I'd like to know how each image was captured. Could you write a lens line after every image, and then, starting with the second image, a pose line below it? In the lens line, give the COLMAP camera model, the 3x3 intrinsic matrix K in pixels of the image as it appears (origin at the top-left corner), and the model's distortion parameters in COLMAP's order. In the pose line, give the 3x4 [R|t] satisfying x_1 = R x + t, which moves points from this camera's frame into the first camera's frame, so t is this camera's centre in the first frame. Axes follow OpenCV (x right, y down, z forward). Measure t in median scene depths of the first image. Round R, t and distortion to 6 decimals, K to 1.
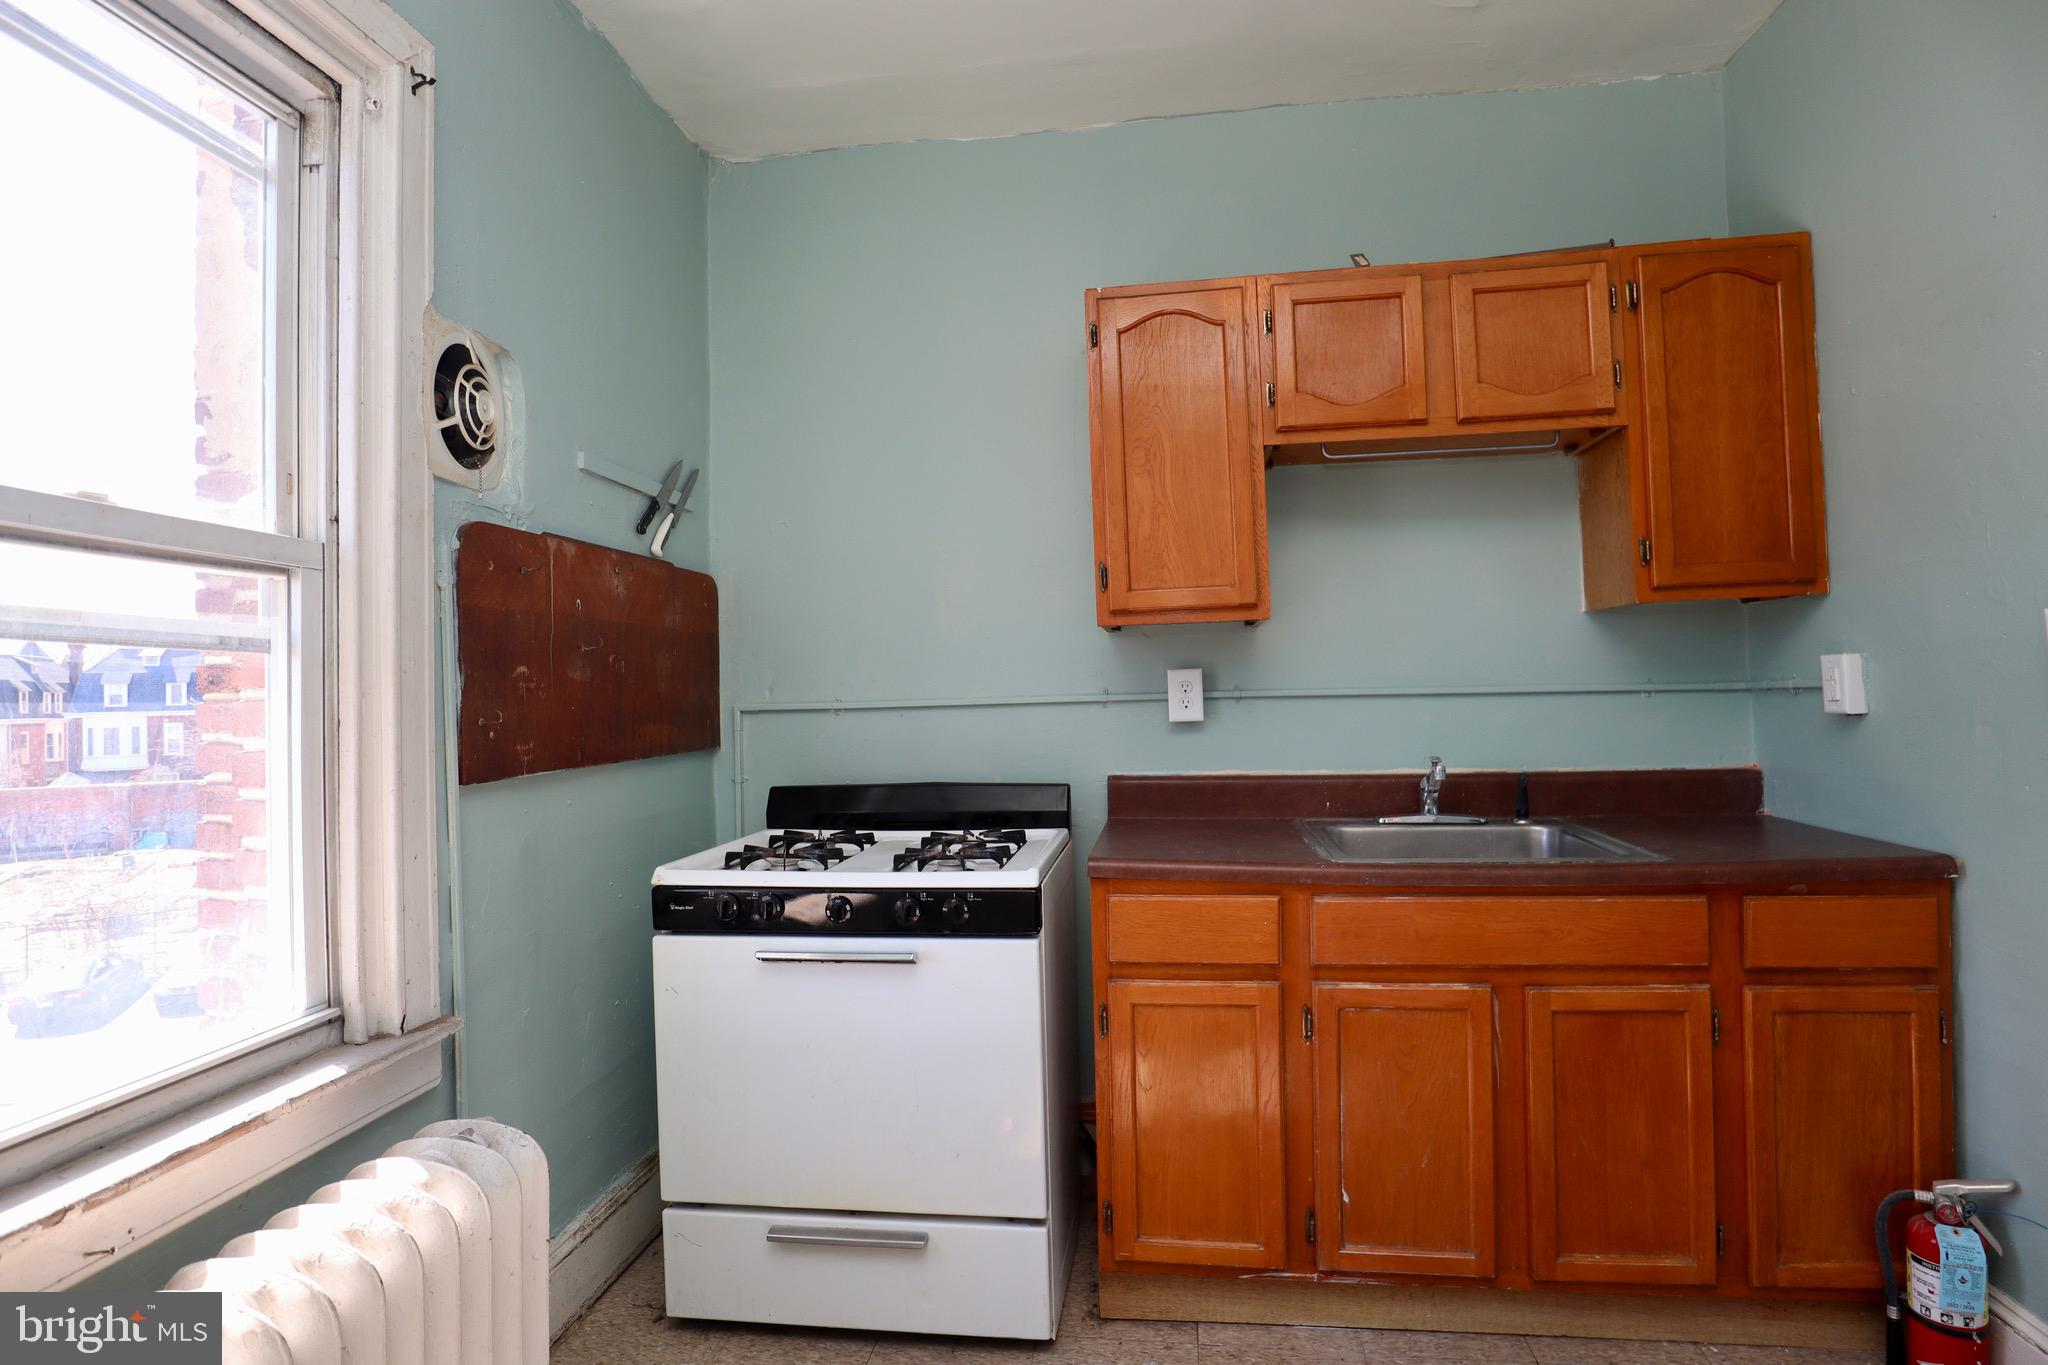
lens RADIAL K [[1031.2, 0, 1035.2], [0, 1031.2, 672.4], [0, 0, 1]] dist [-0.037393, 0.005987]
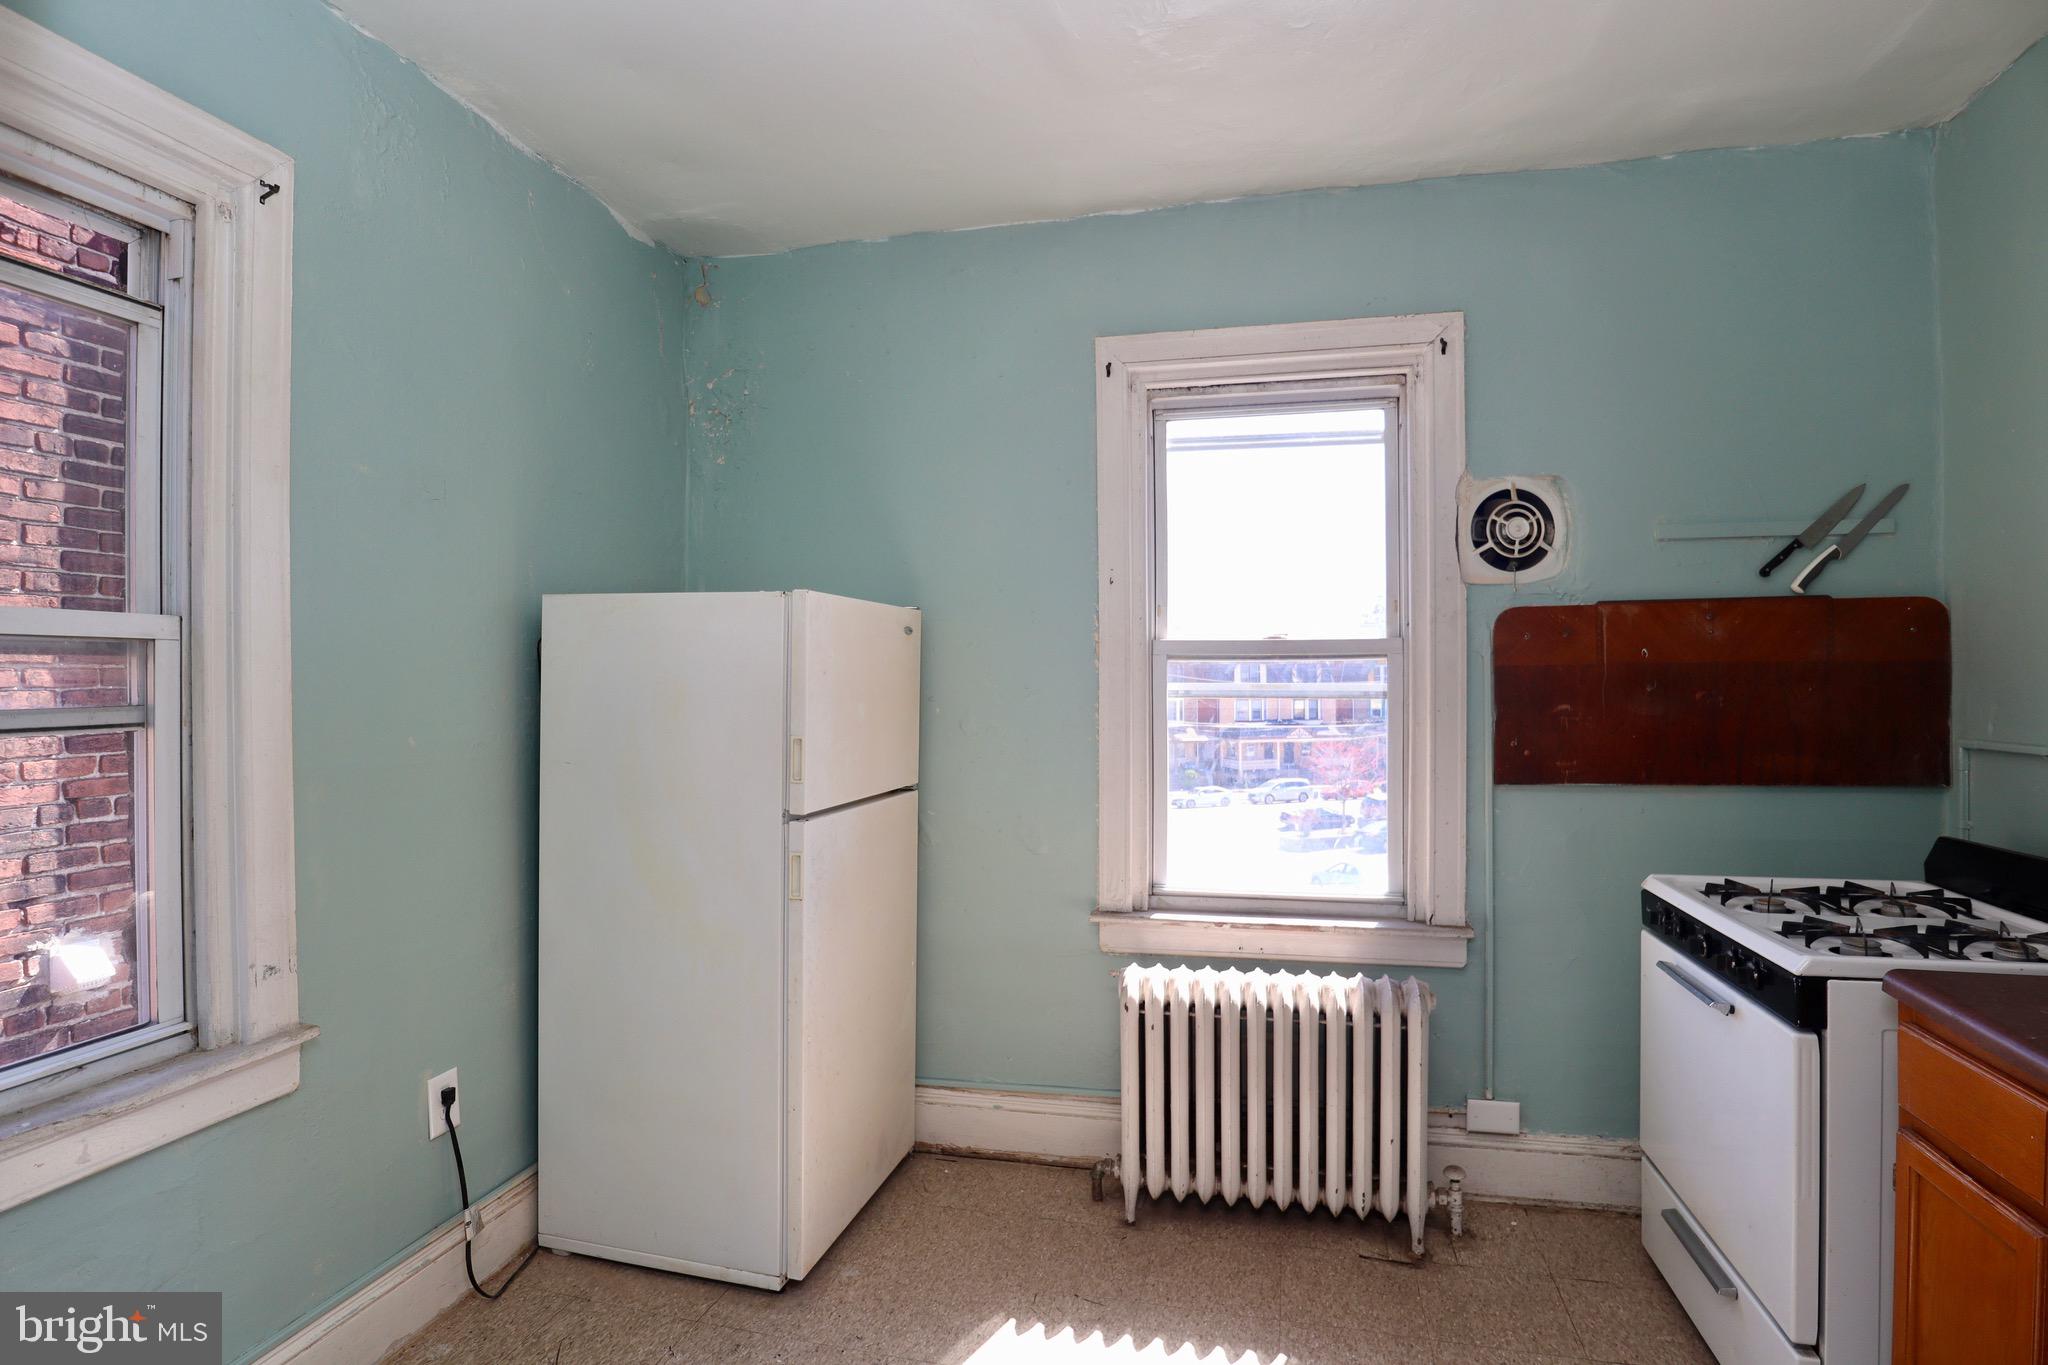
lens RADIAL K [[1031.2, 0, 1034.9], [0, 1031.2, 676.0], [0, 0, 1]] dist [-0.037393, 0.005987]
pose [[-0.092017, 0.024363, -0.995459, 0.910939], [0.028424, 0.999358, 0.021831, -0.093206], [0.995352, -0.026286, -0.092651, 0.409053]]
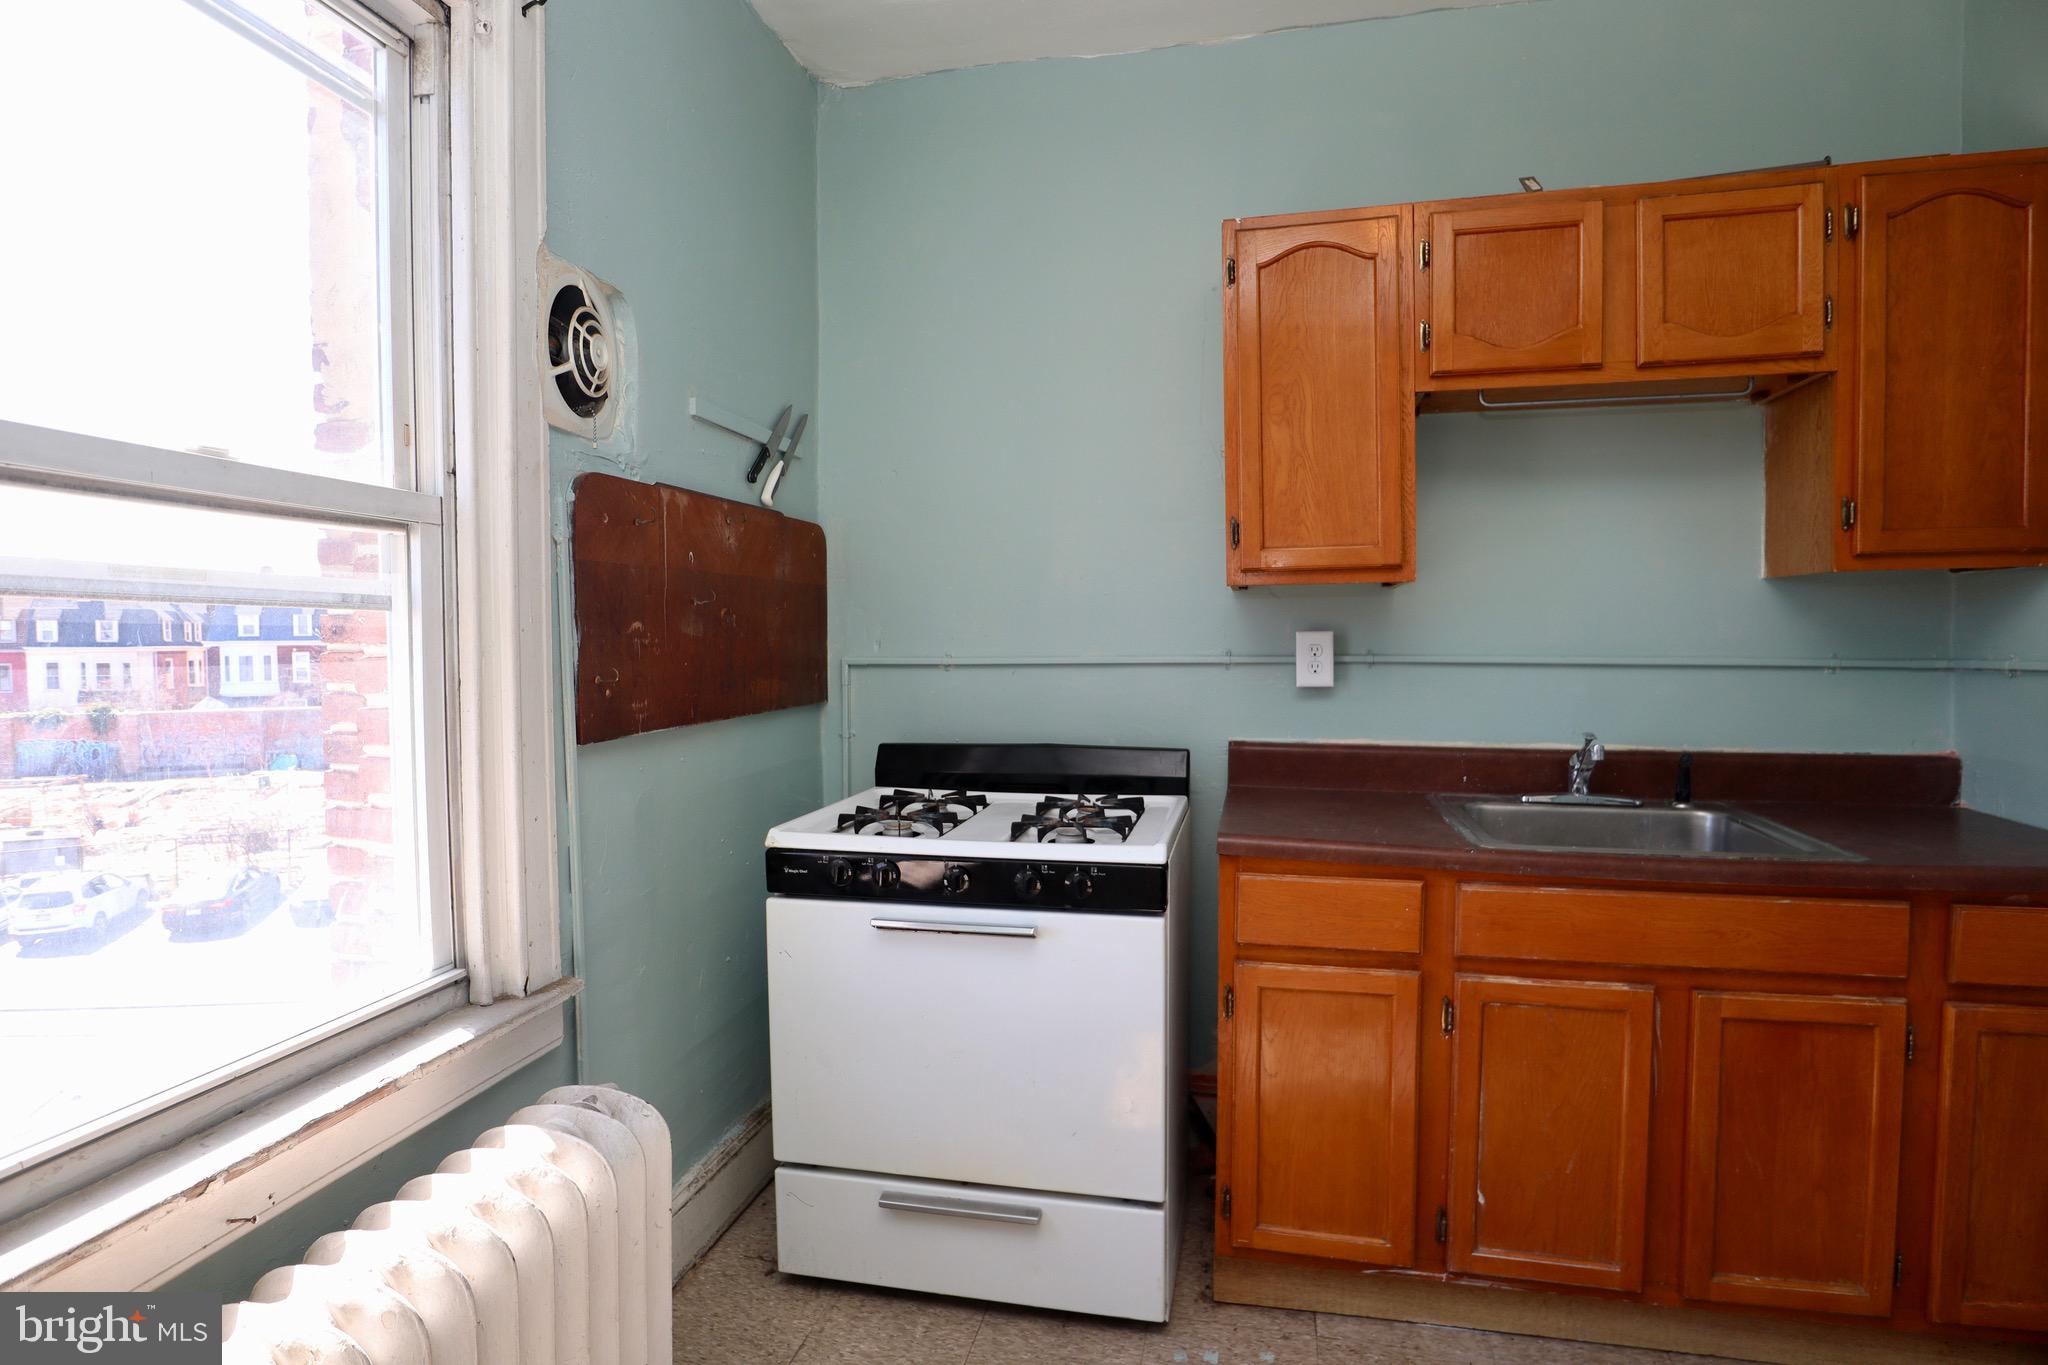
lens RADIAL K [[1031.2, 0, 1032.6], [0, 1031.2, 678.6], [0, 0, 1]] dist [-0.037393, 0.005987]
pose [[0.996404, 0.022433, -0.081711, -0.044291], [-0.017259, 0.997833, 0.063486, -0.020163], [0.082958, -0.061847, 0.994632, 0.054198]]
